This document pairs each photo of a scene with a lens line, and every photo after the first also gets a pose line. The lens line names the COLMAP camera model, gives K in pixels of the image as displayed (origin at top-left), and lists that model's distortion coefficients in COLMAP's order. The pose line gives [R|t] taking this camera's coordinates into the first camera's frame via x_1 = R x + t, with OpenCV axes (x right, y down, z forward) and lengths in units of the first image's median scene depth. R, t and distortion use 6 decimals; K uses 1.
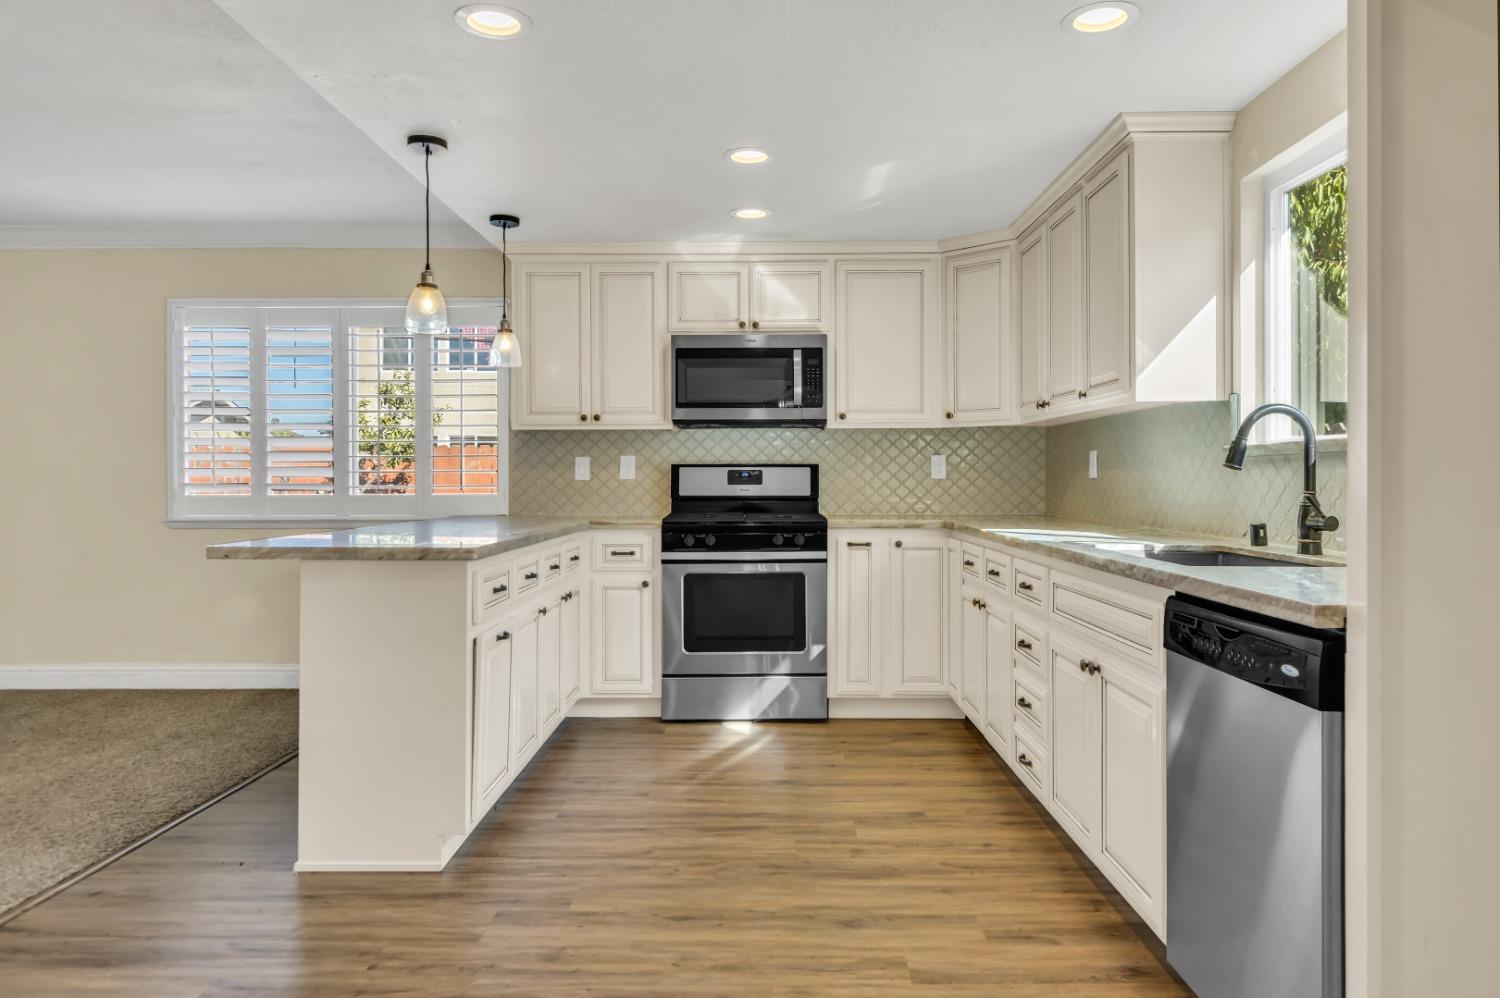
lens RADIAL K [[1014.6, 0, 763.5], [0, 1014.6, 477.1], [0, 0, 1]] dist [0.002690, -0.000715]
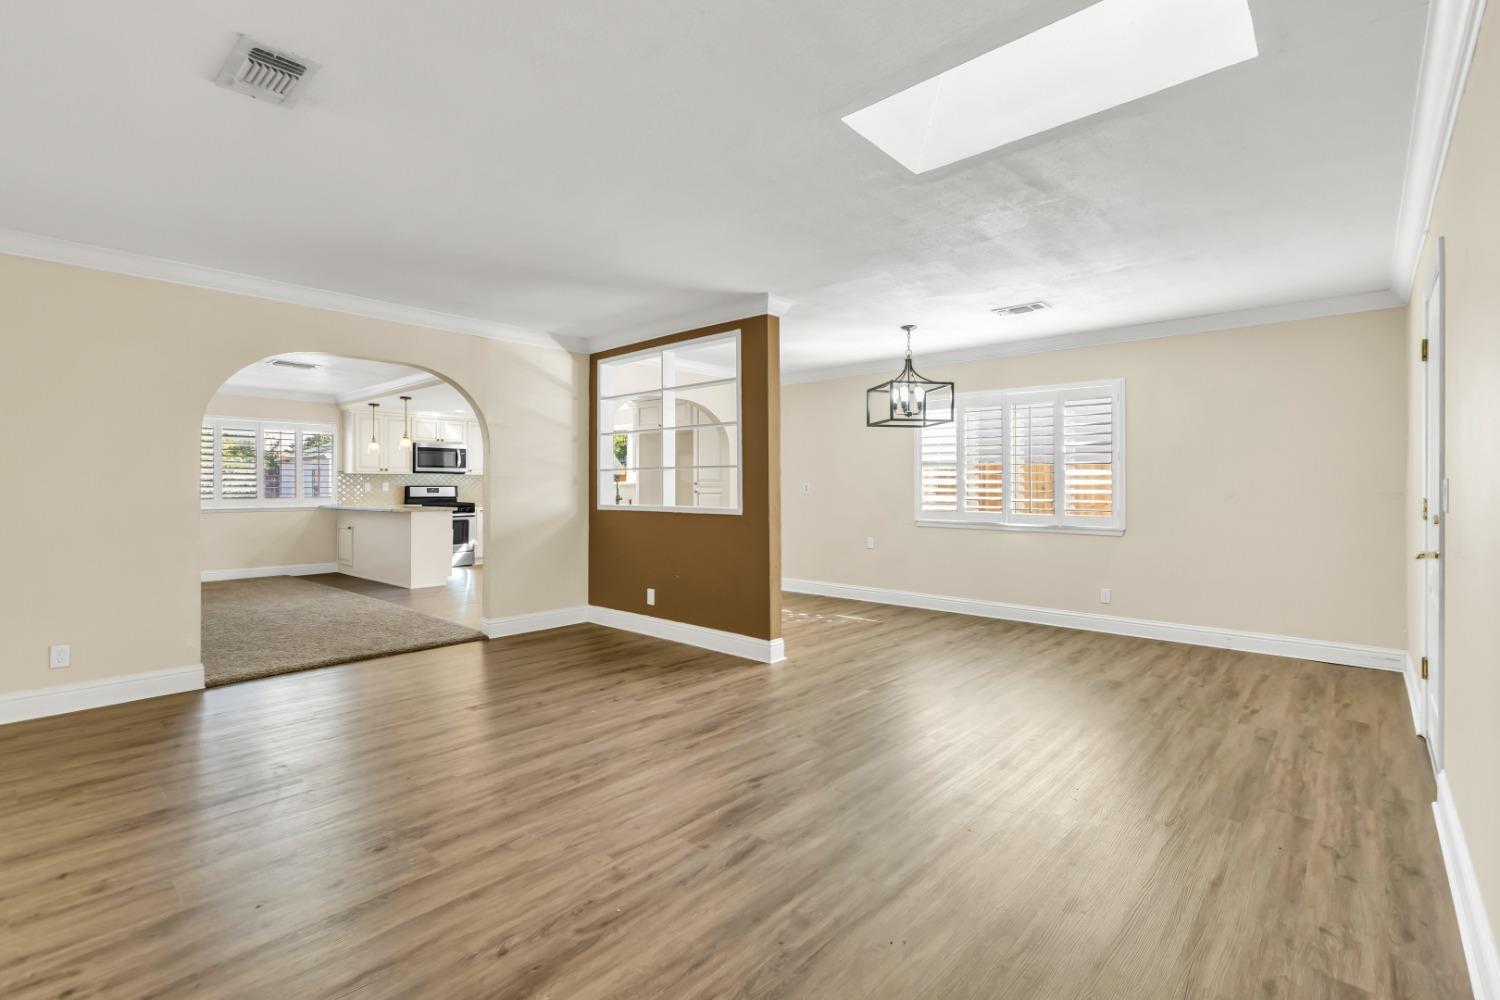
lens RADIAL K [[679.7, 0, 755.1], [0, 679.7, 487.0], [0, 0, 1]] dist [0.000433, 0.000125]
pose [[0.662567, 0.000821, 0.749003, -1.046890], [-0.000649, 1.000000, -0.000523, -0.010493], [-0.749003, -0.000140, 0.662567, -1.209911]]
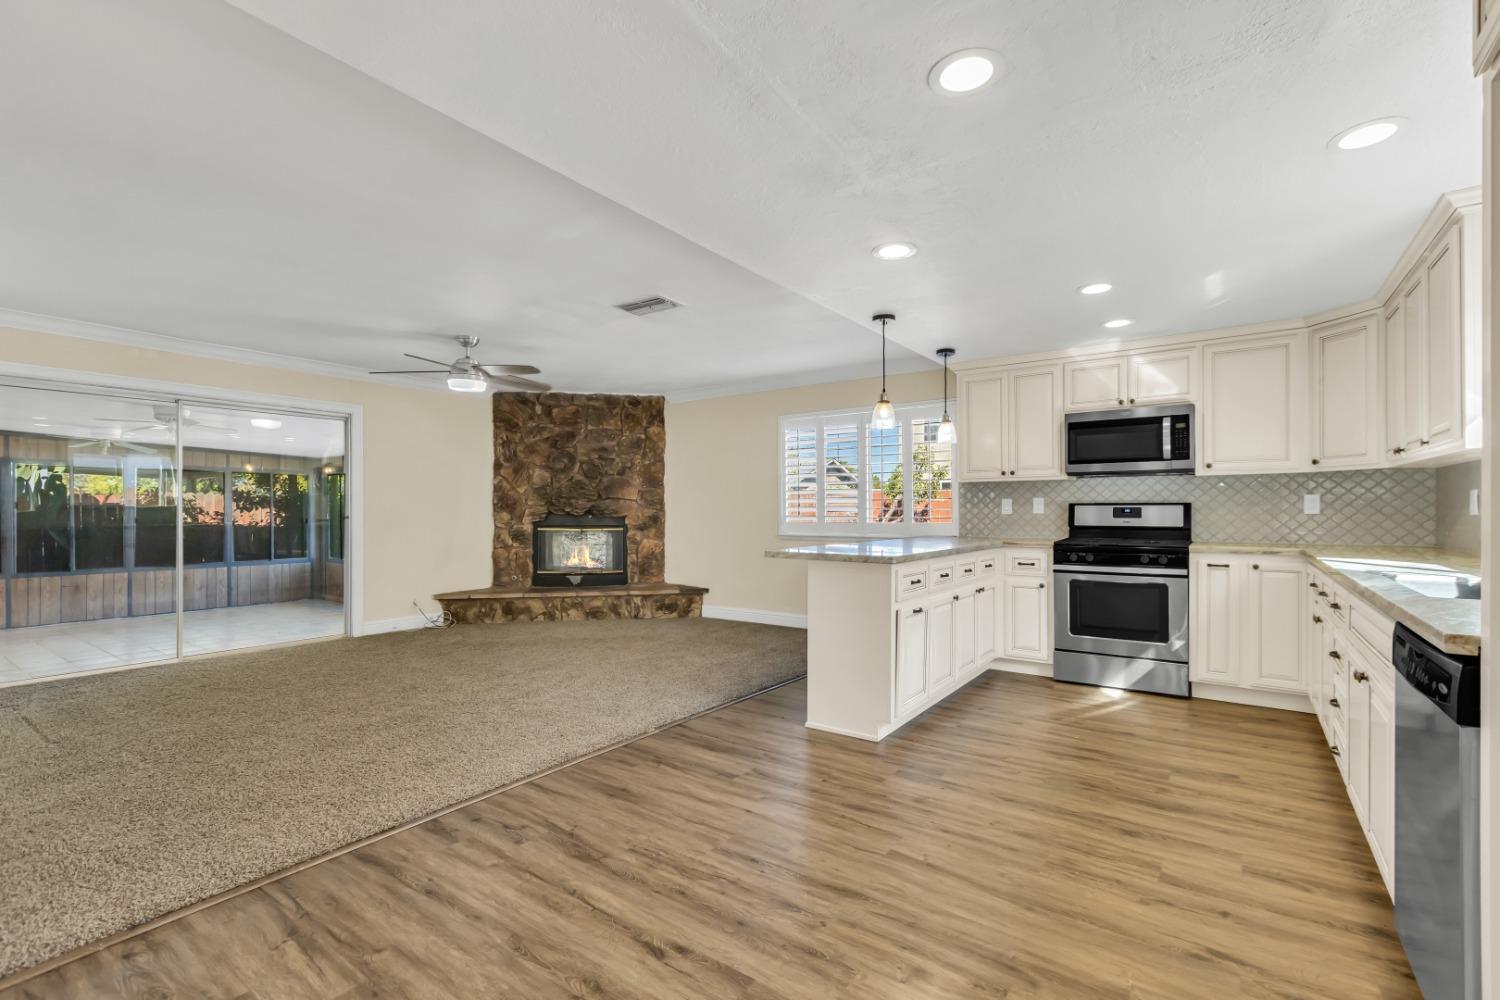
lens RADIAL K [[675.4, 0, 756.6], [0, 675.4, 508.8], [0, 0, 1]] dist [0.000249, 0.000008]
pose [[0.814975, -0.001289, -0.579495, 0.121736], [0.002073, 0.999998, 0.000691, -0.007868], [0.579493, -0.001764, 0.814975, -0.039907]]
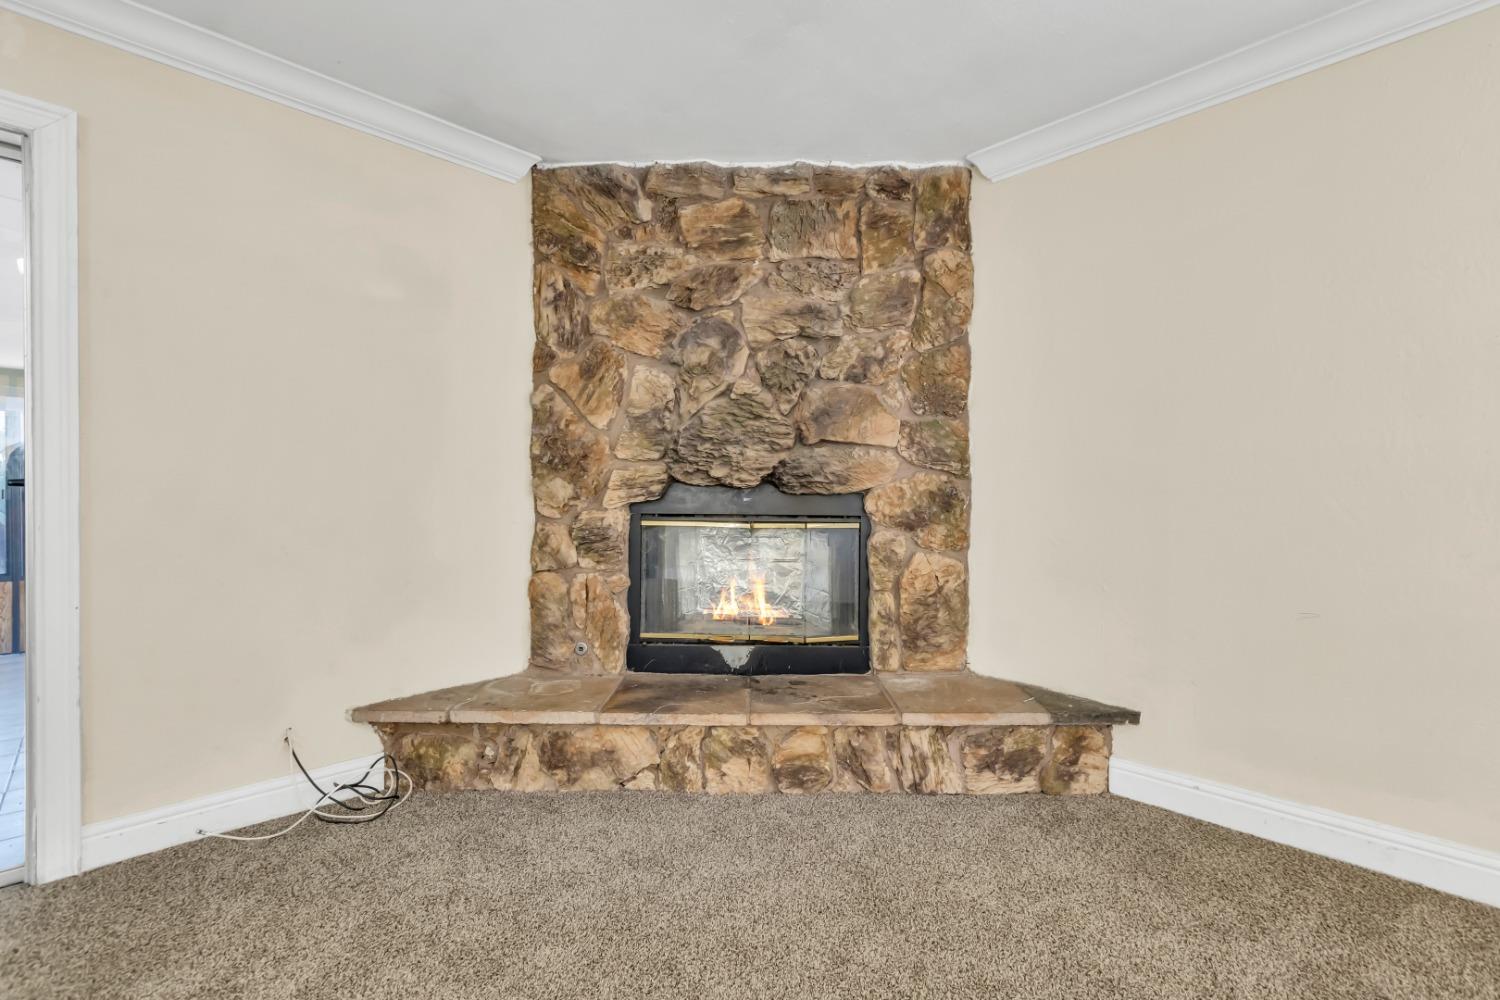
lens RADIAL K [[674.9, 0, 754.9], [0, 674.9, 495.2], [0, 0, 1]] dist [-0.002439, -0.000043]
pose [[0.704889, 0.005197, -0.709298, -0.757268], [-0.004263, 0.999986, 0.003091, 0.013527], [0.709305, 0.000845, 0.704902, 0.632576]]
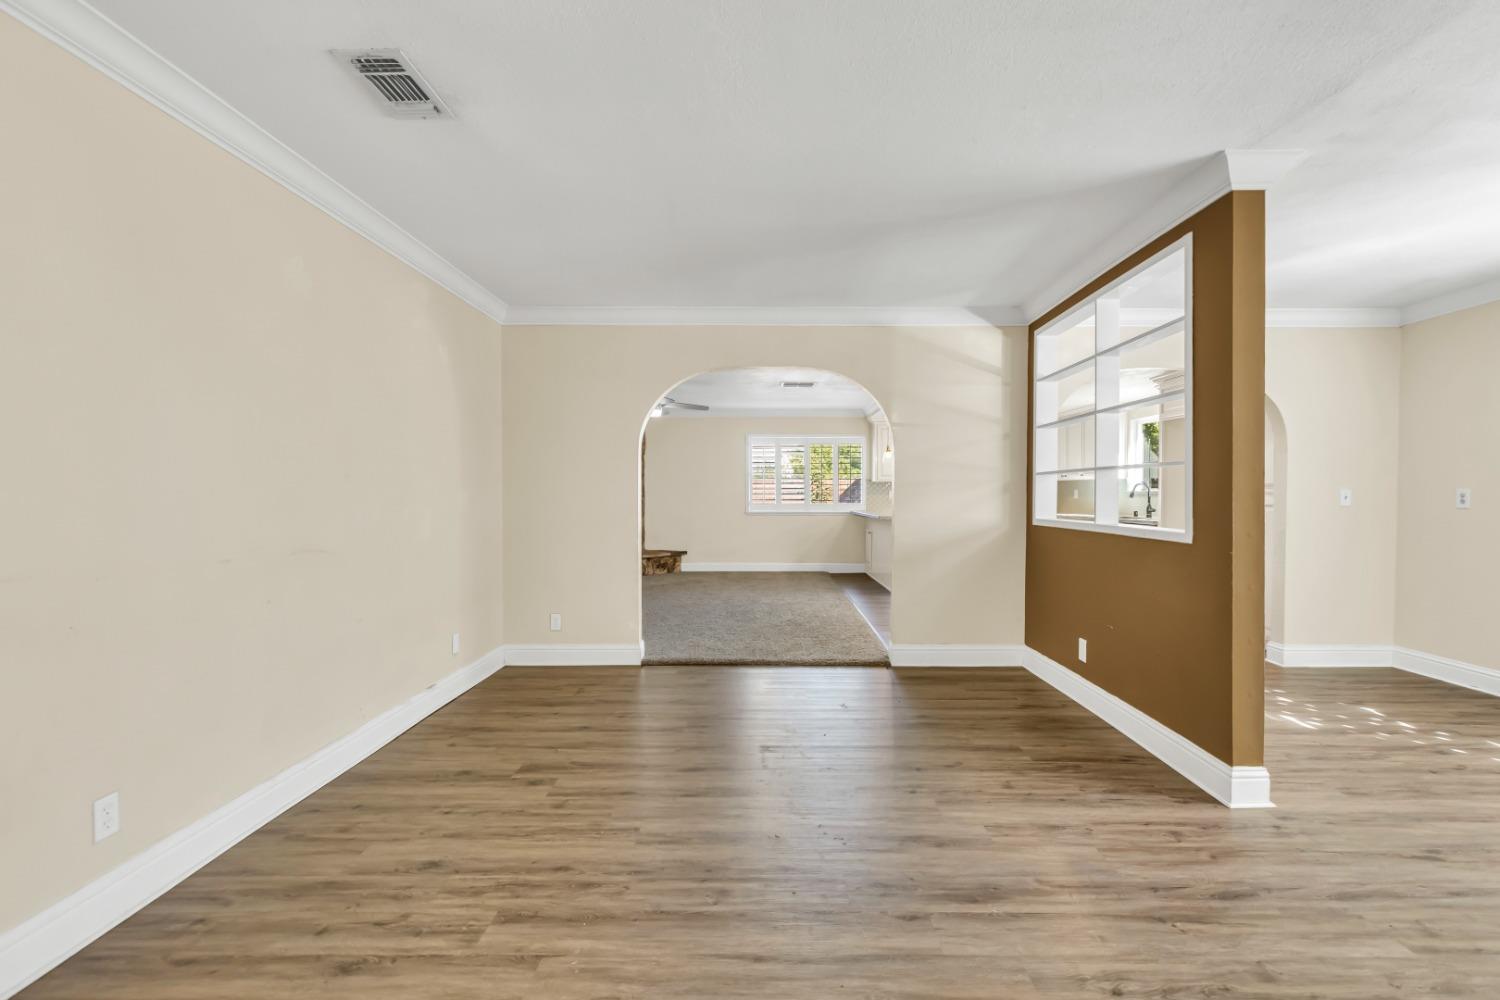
lens RADIAL K [[682.2, 0, 774.2], [0, 682.2, 495.2], [0, 0, 1]] dist [0.001254, -0.000663]
pose [[0.999961, 0.003473, 0.008091, -0.641446], [-0.003482, 0.999993, 0.001112, -0.010161], [-0.008087, -0.001141, 0.999967, -1.123337]]
